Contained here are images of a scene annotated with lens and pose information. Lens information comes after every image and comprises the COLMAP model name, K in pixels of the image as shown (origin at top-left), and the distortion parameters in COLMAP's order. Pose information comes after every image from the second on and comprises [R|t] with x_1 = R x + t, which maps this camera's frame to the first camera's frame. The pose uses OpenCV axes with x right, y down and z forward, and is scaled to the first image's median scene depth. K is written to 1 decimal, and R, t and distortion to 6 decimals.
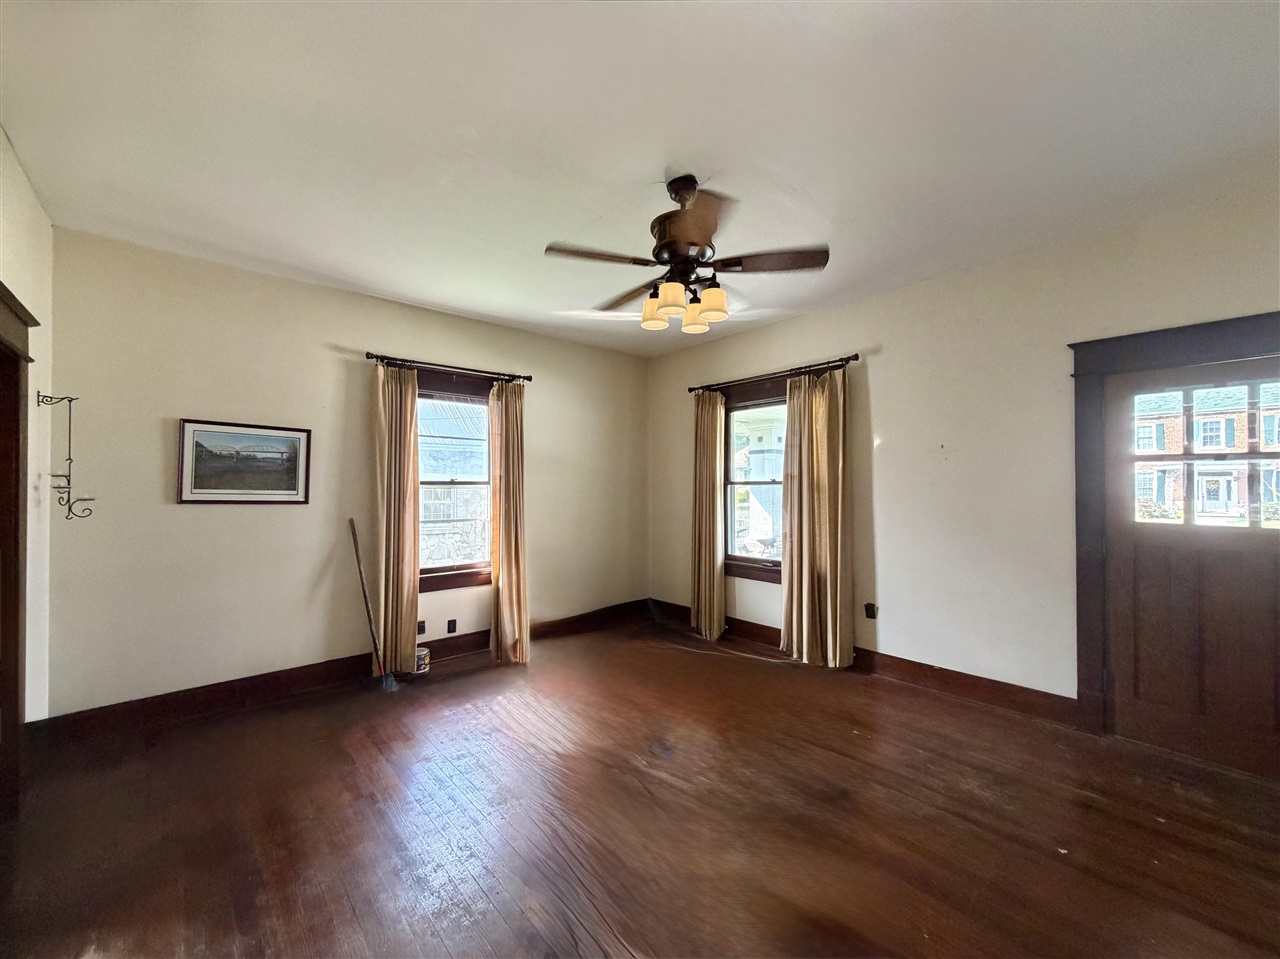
lens RADIAL K [[508.4, 0, 645.8], [0, 508.4, 482.5], [0, 0, 1]] dist [-0.000297, -0.000126]
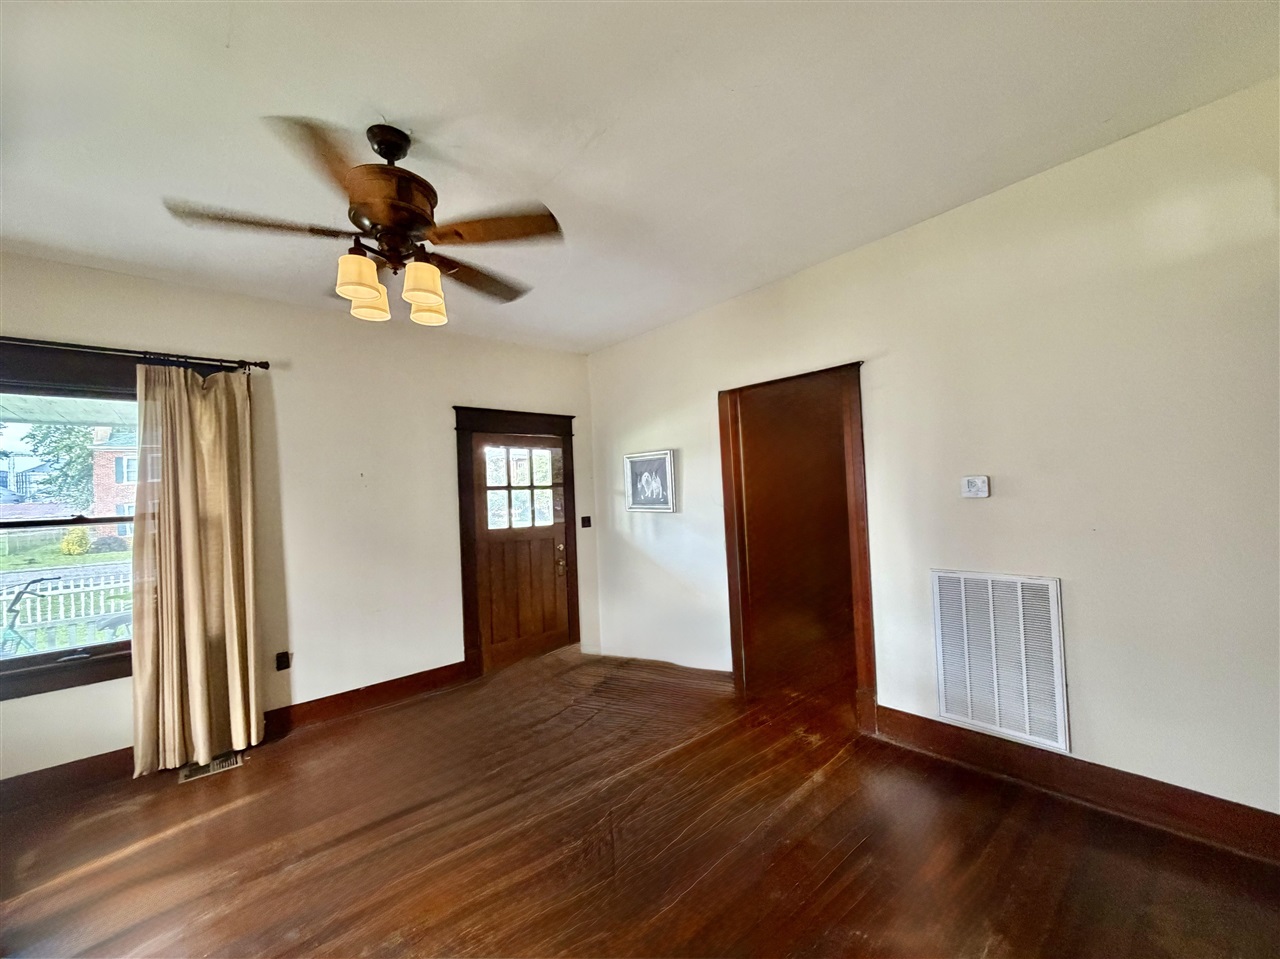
lens RADIAL K [[508.4, 0, 645.8], [0, 508.4, 482.5], [0, 0, 1]] dist [-0.000297, -0.000126]
pose [[0.005069, 0.027029, 0.999622, -0.425648], [0.039443, 0.998851, -0.027208, -0.003008], [-0.999209, 0.039566, 0.003997, 0.369373]]
